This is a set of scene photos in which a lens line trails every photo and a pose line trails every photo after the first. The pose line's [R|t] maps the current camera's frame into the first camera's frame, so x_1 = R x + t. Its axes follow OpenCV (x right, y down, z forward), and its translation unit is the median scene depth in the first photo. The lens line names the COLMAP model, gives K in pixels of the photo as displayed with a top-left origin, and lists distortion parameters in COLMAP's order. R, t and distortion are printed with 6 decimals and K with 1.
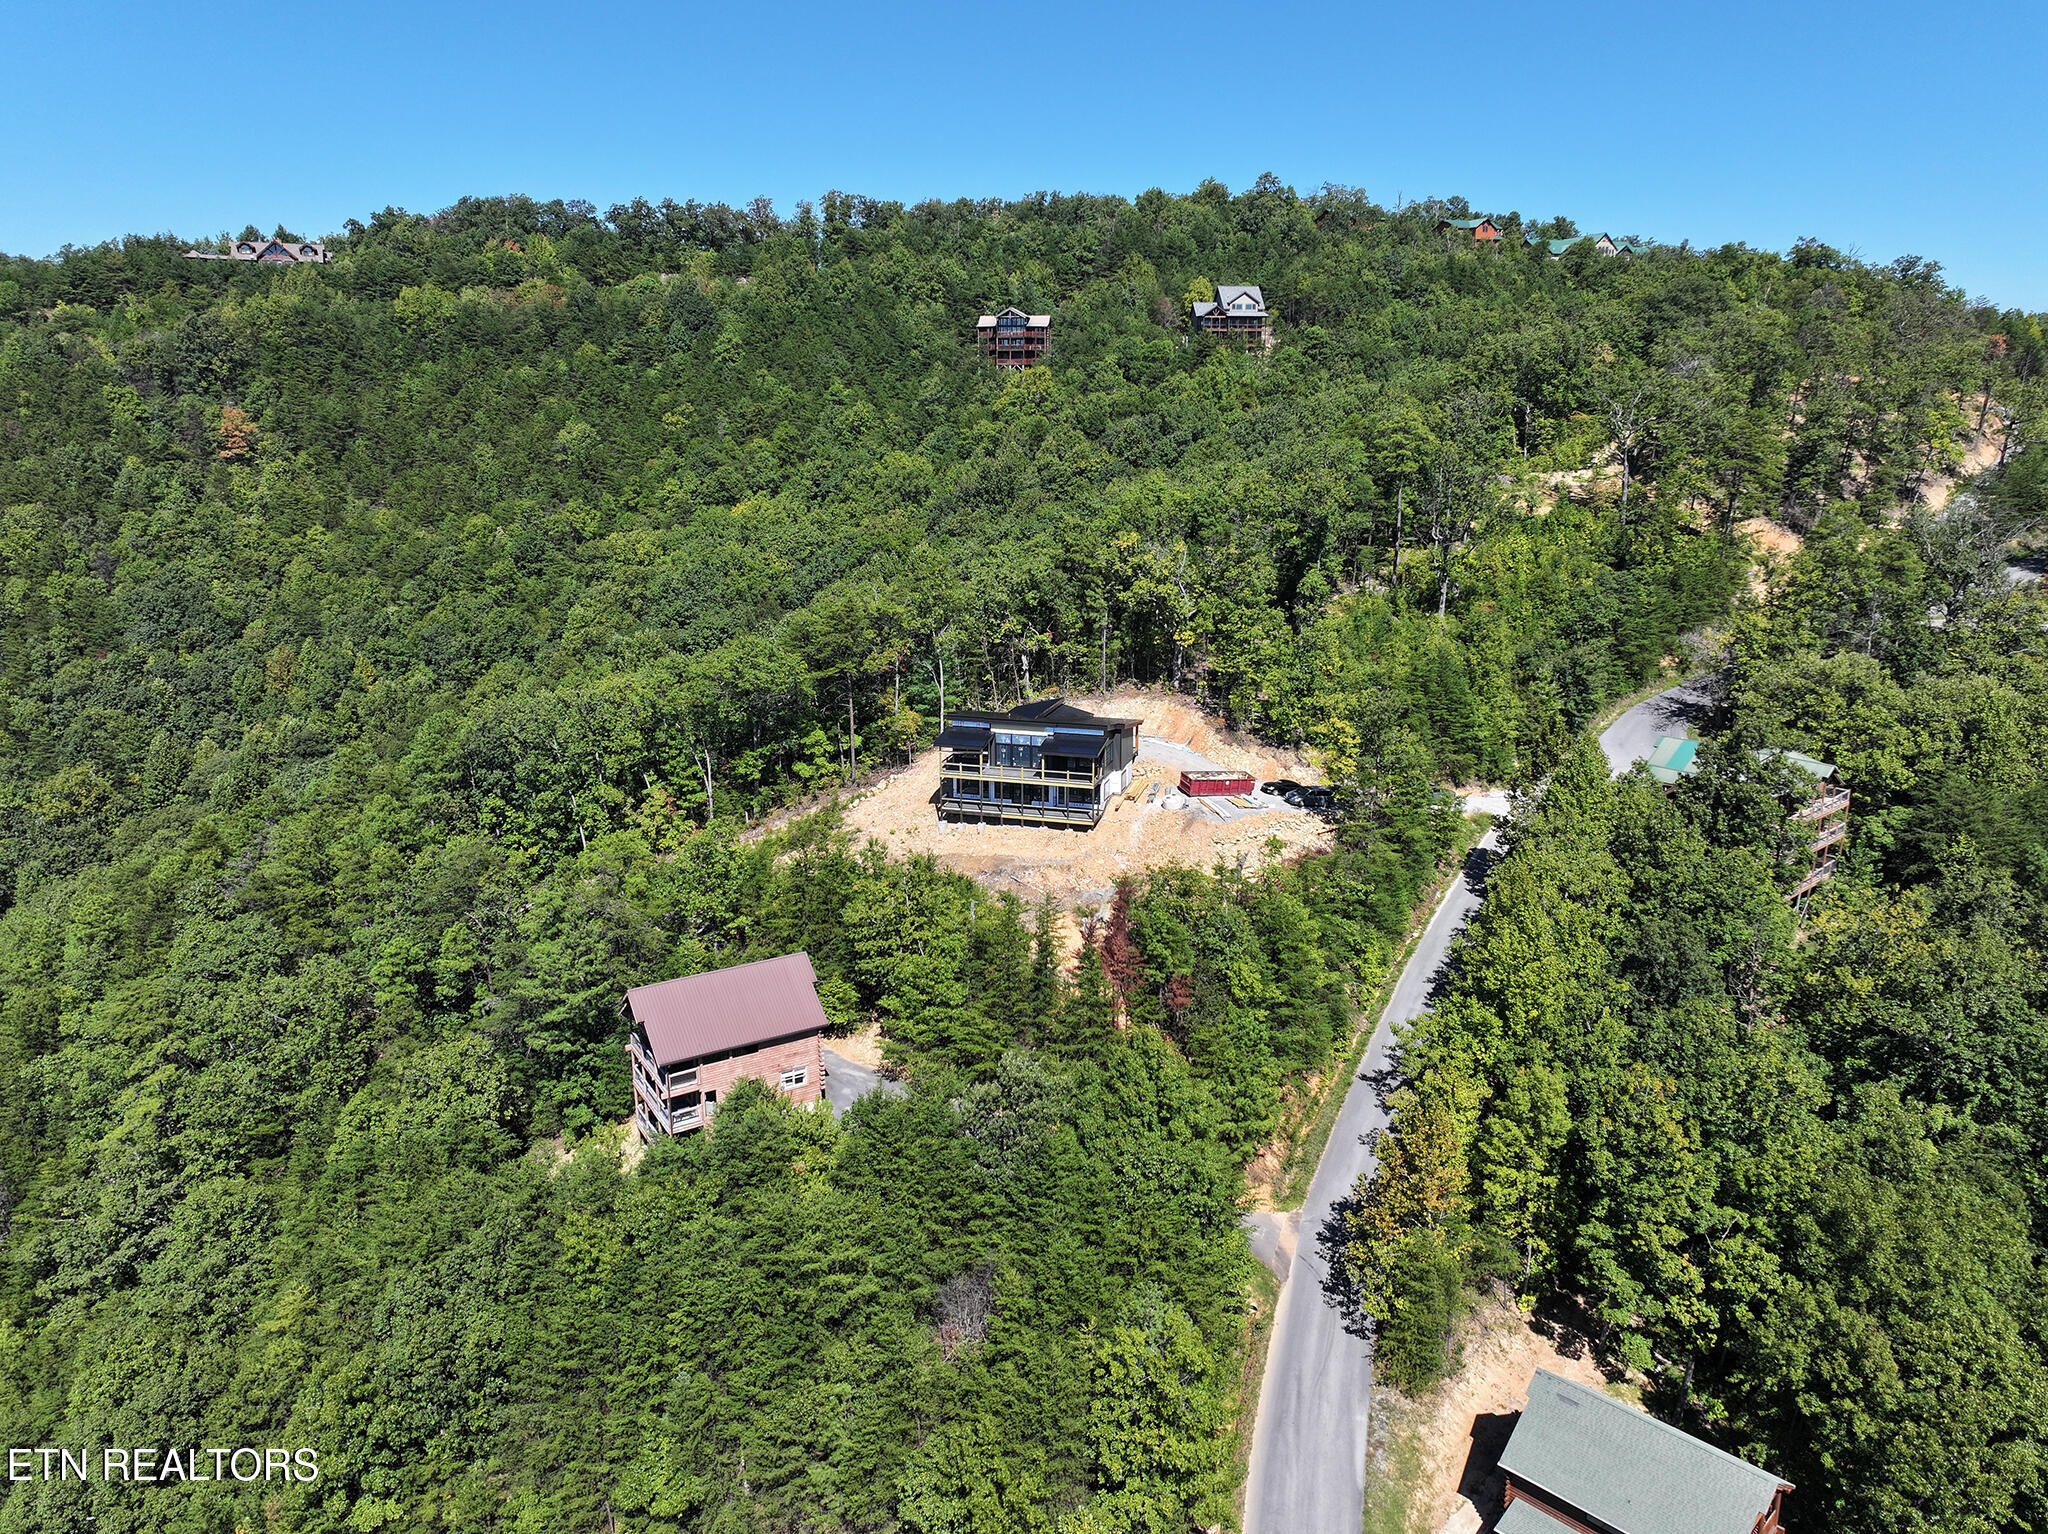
lens RADIAL K [[1428.3, 0, 1024.2], [0, 1428.3, 766.0], [0, 0, 1]] dist [-0.001277, 0.010428]
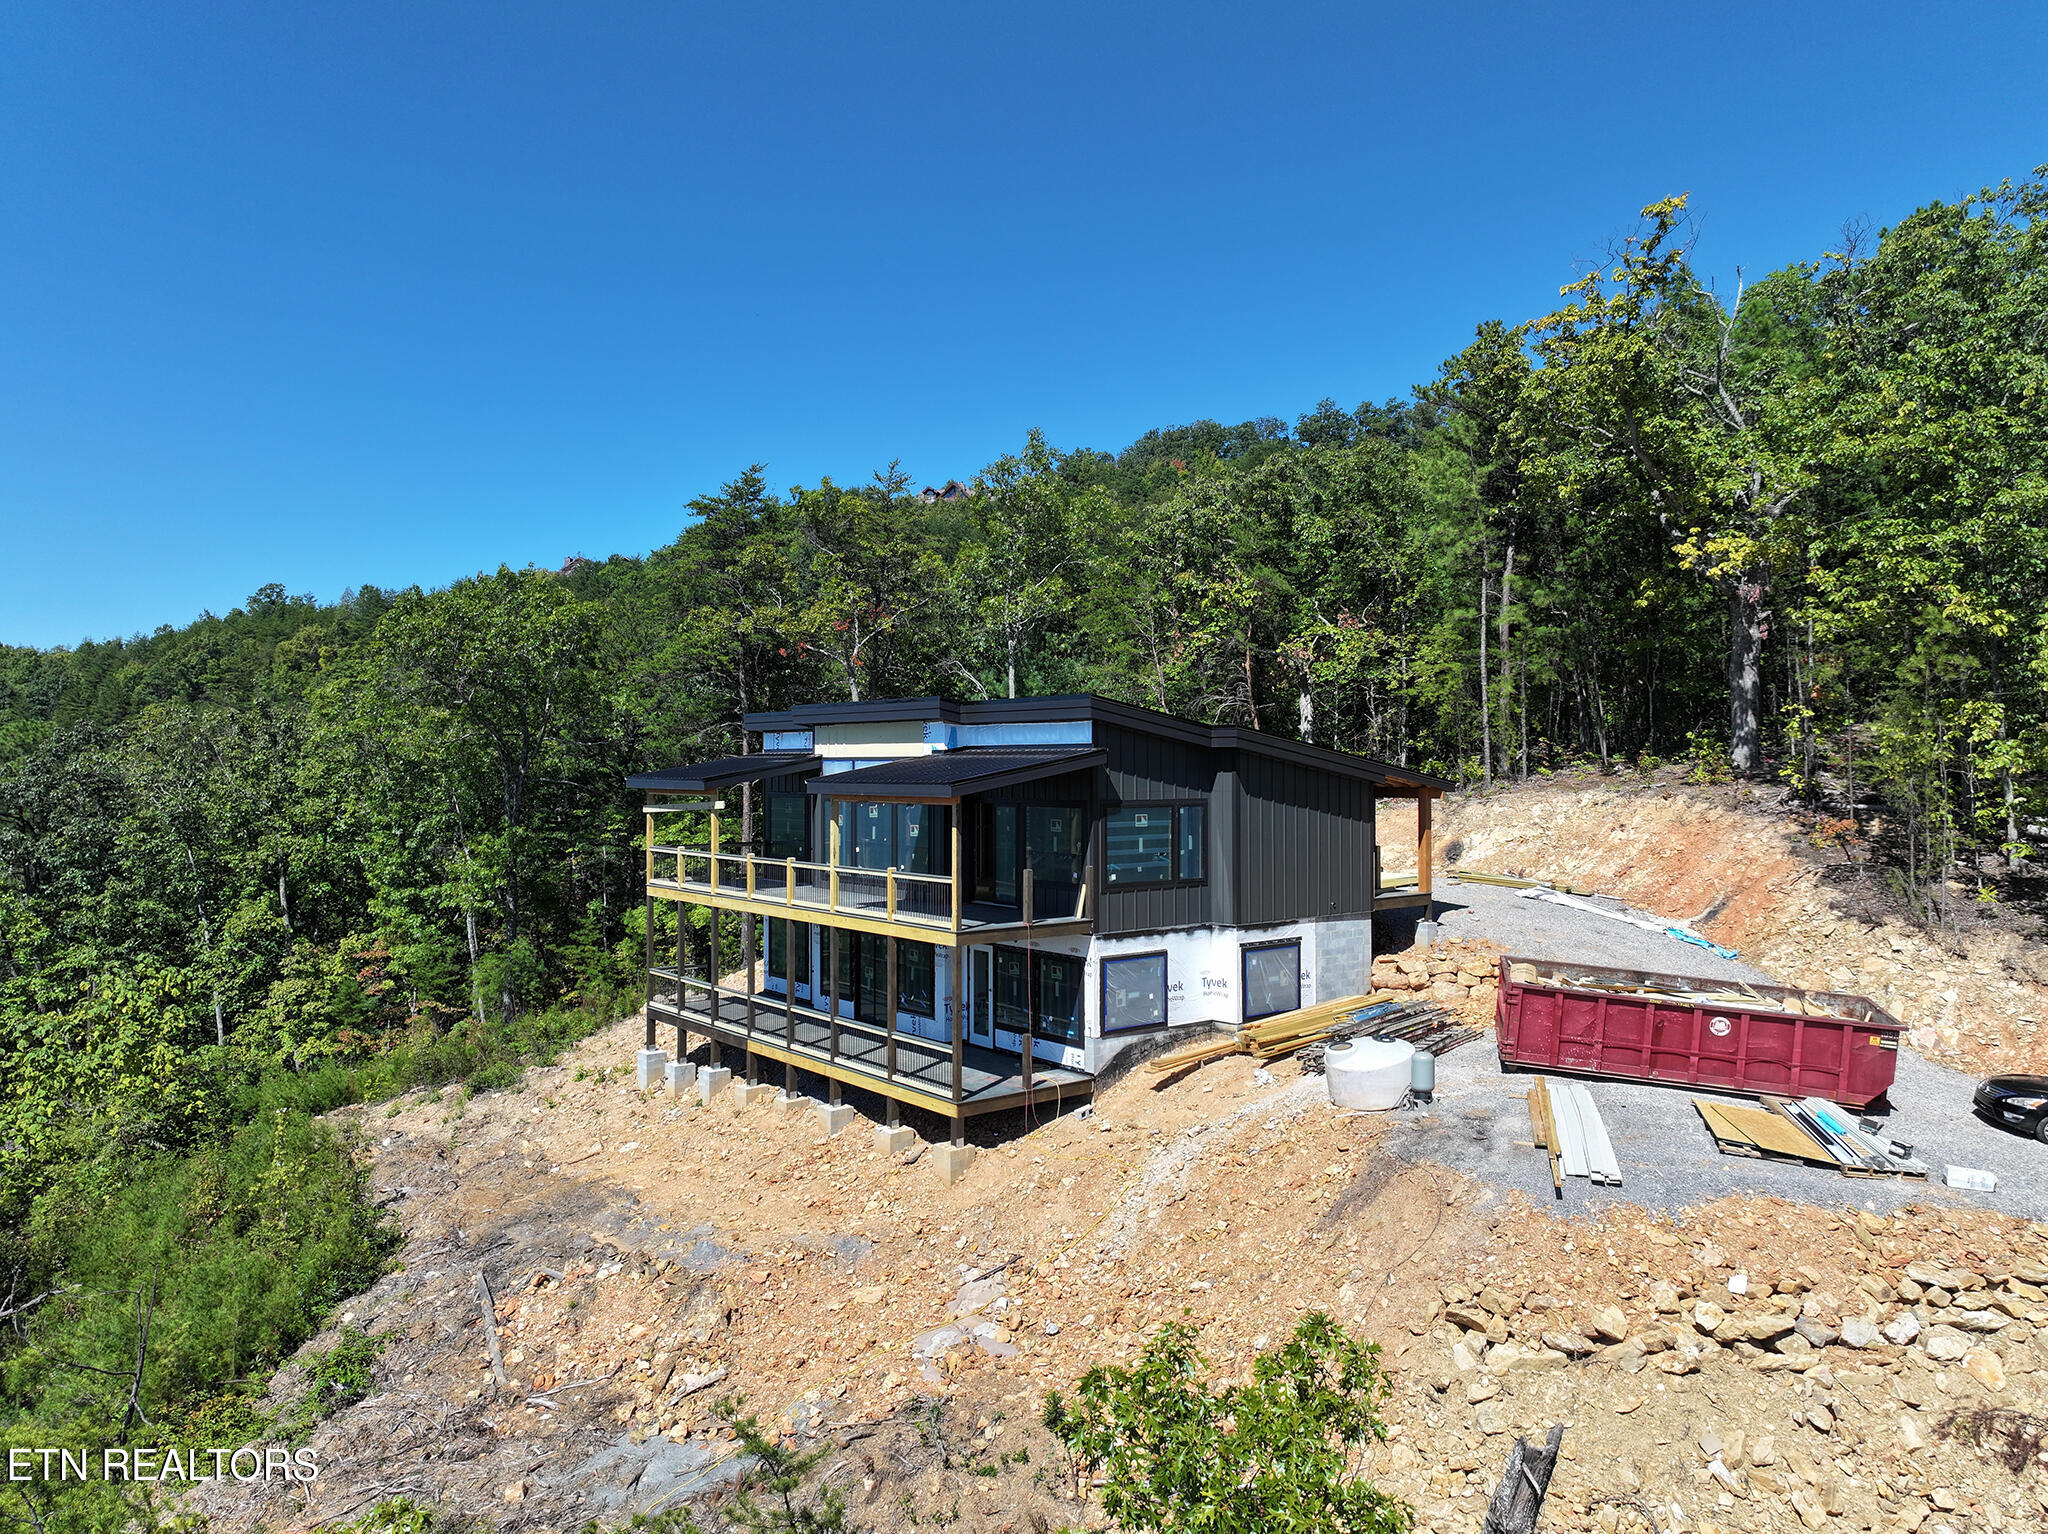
lens RADIAL K [[1428.3, 0, 1030.0], [0, 1428.3, 763.1], [0, 0, 1]] dist [-0.001277, 0.010428]
pose [[0.826227, 0.003054, -0.563329, 0.163645], [-0.145025, 0.967433, -0.207462, 0.029098], [0.544350, 0.253108, 0.799762, 0.736103]]
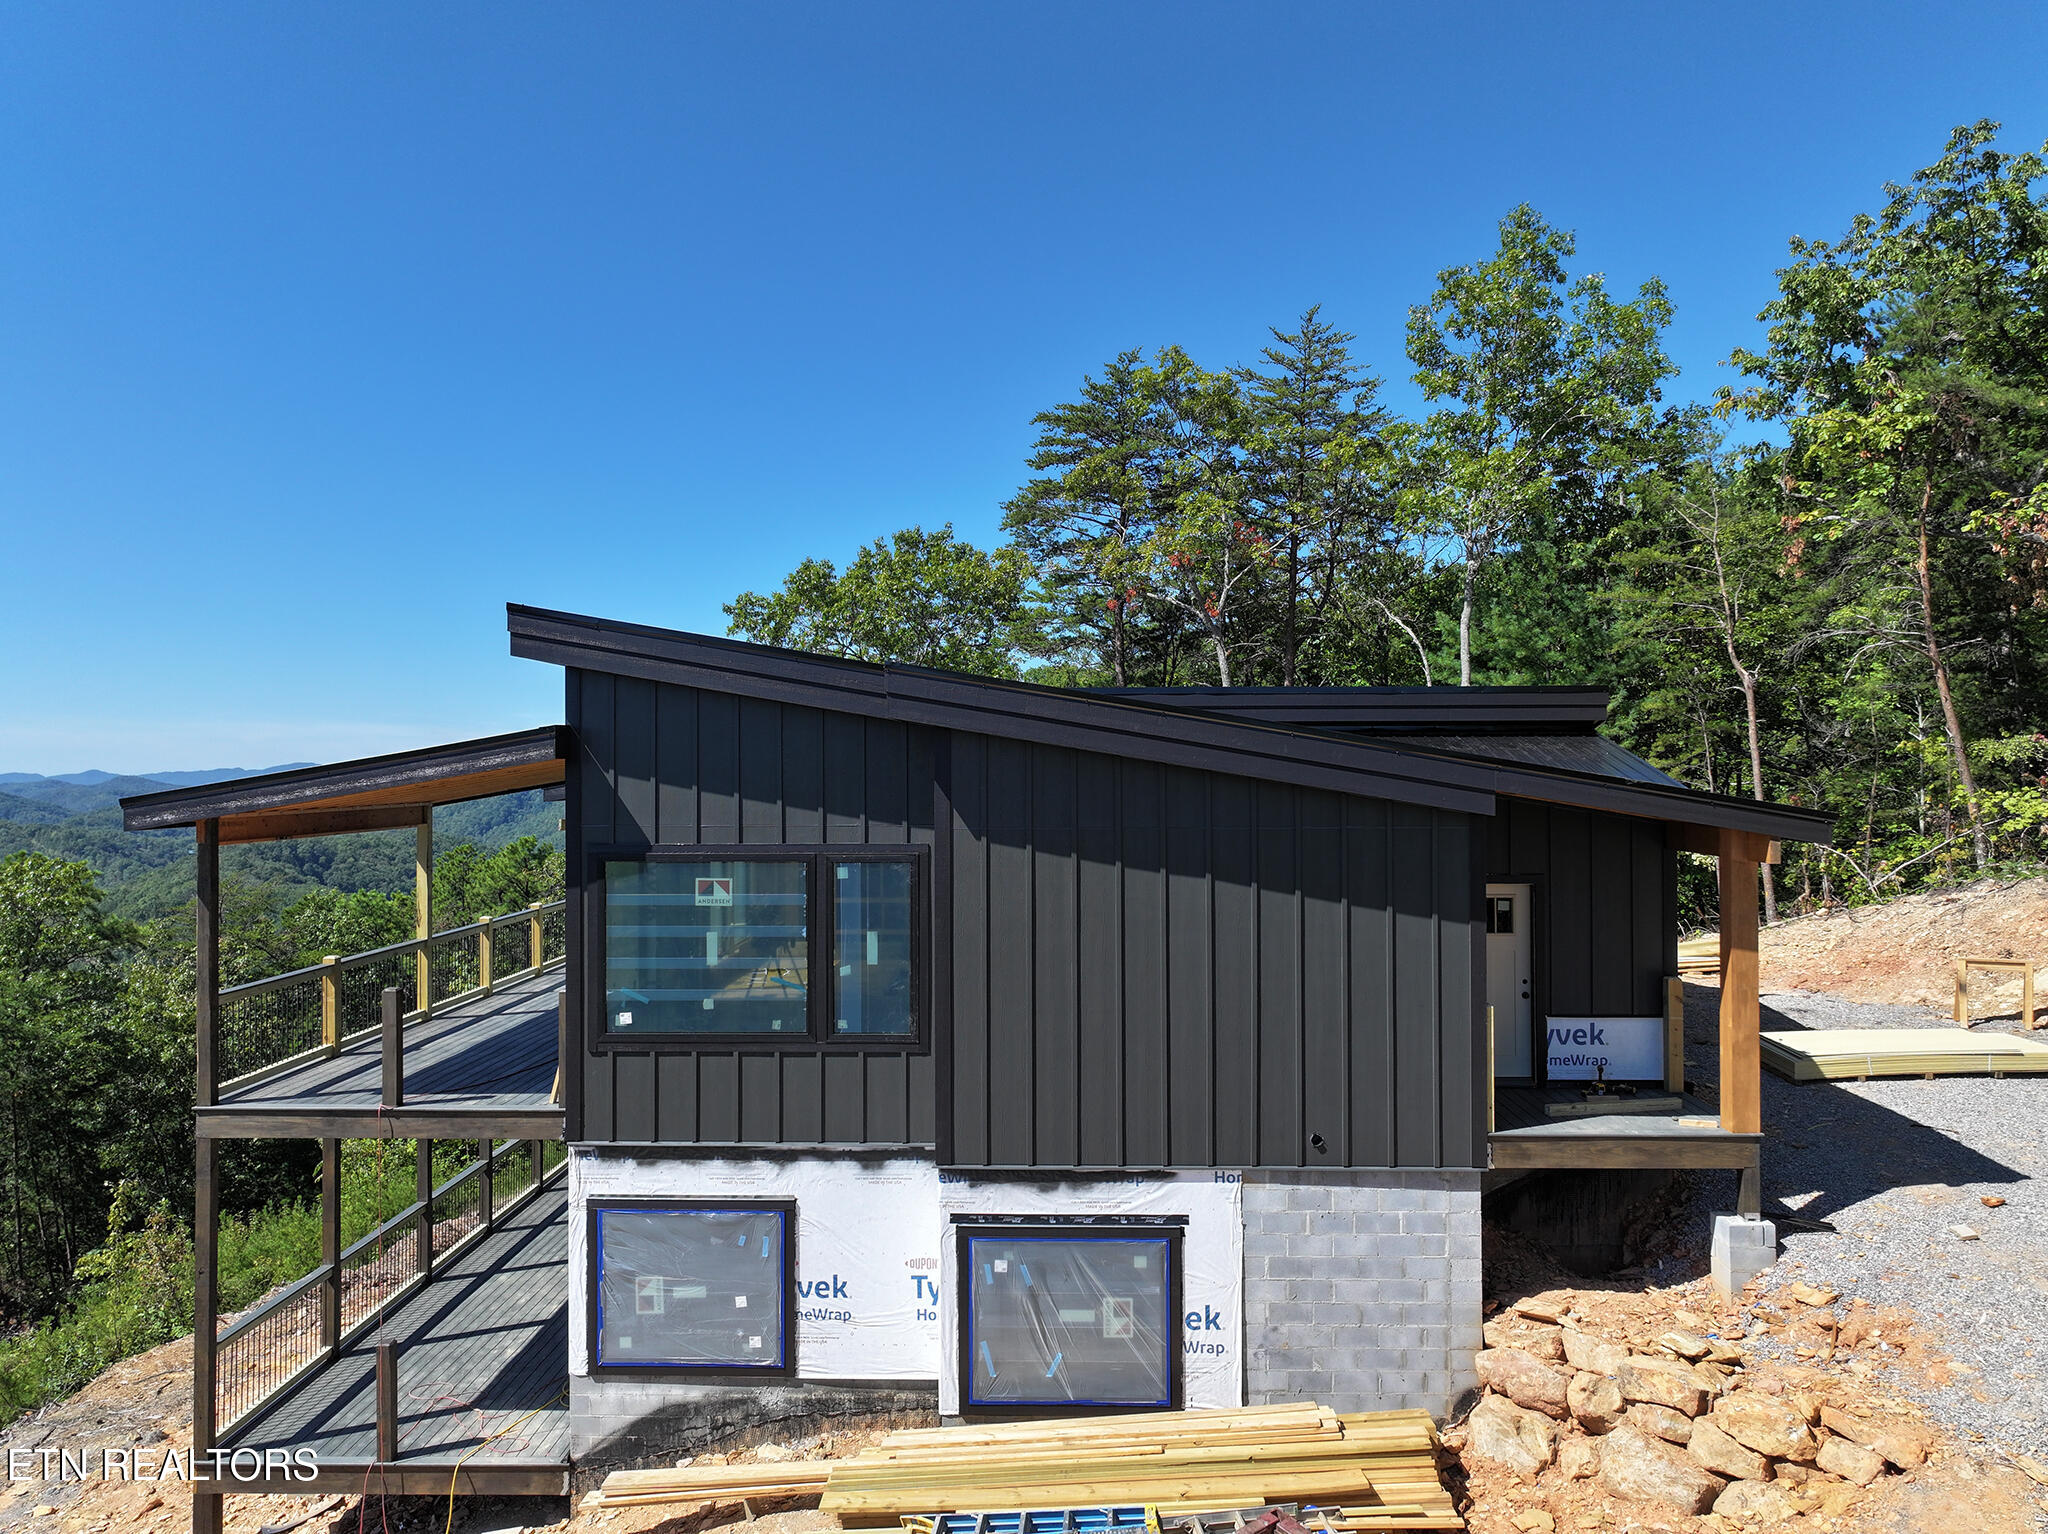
lens RADIAL K [[1428.3, 0, 1034.3], [0, 1428.3, 771.3], [0, 0, 1]] dist [-0.001277, 0.010428]
pose [[0.279213, 0.003613, -0.960222, 0.150767], [-0.246933, 0.966632, -0.068166, -0.019425], [0.927936, 0.256143, 0.270788, 0.924770]]
